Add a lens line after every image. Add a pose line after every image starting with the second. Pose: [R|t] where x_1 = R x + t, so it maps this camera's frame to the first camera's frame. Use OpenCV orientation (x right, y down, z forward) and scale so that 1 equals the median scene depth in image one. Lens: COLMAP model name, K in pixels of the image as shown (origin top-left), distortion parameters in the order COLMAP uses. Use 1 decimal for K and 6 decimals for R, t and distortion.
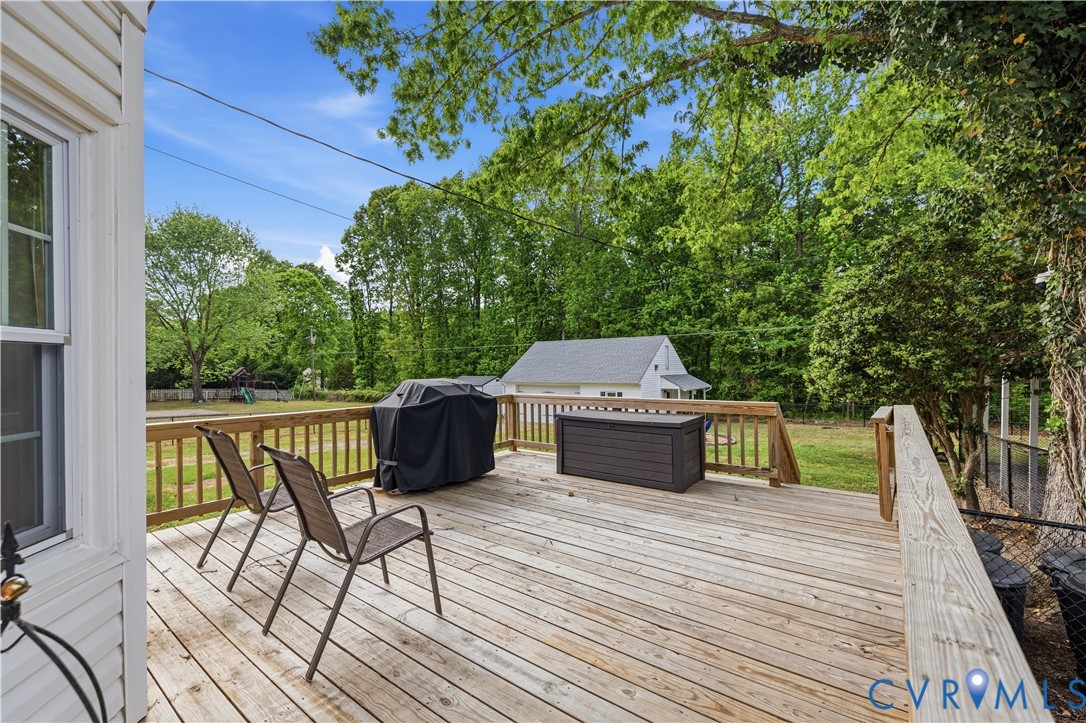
lens RADIAL K [[450.9, 0, 545.5], [0, 450.9, 365.6], [0, 0, 1]] dist [-0.001073, -0.000021]
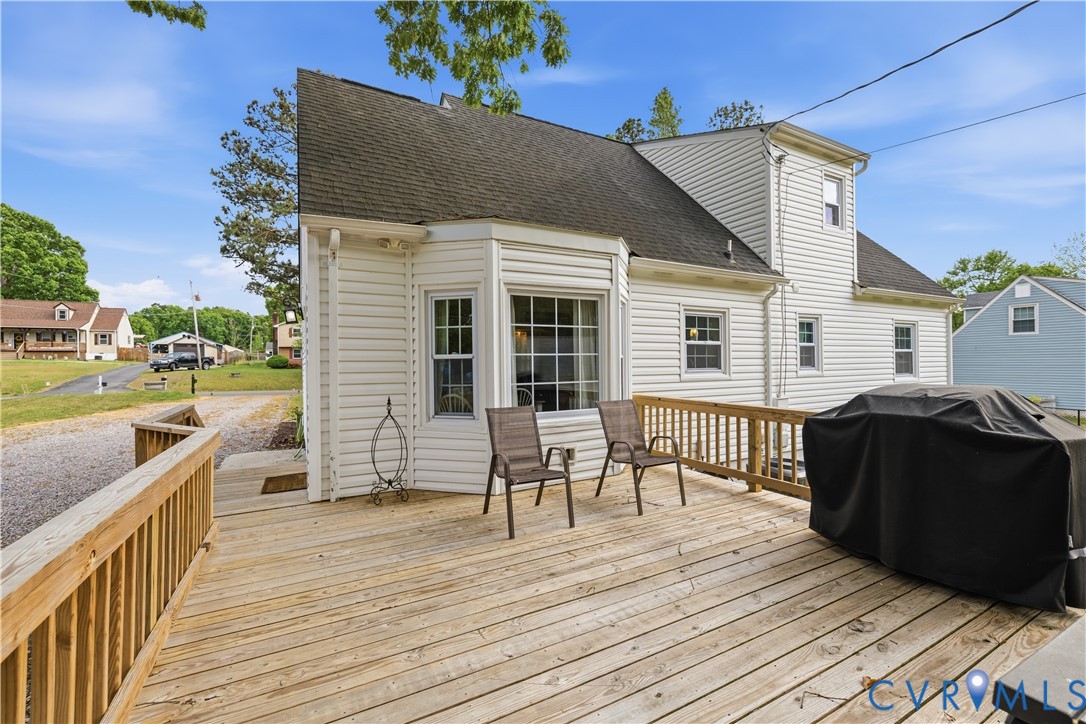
lens RADIAL K [[450.9, 0, 543.4], [0, 450.9, 357.5], [0, 0, 1]] dist [-0.001073, -0.000021]
pose [[-0.405108, 0.002899, -0.914264, 1.046626], [0.011502, 0.999932, -0.001926, -0.026034], [0.914196, -0.011296, -0.405114, 1.697332]]
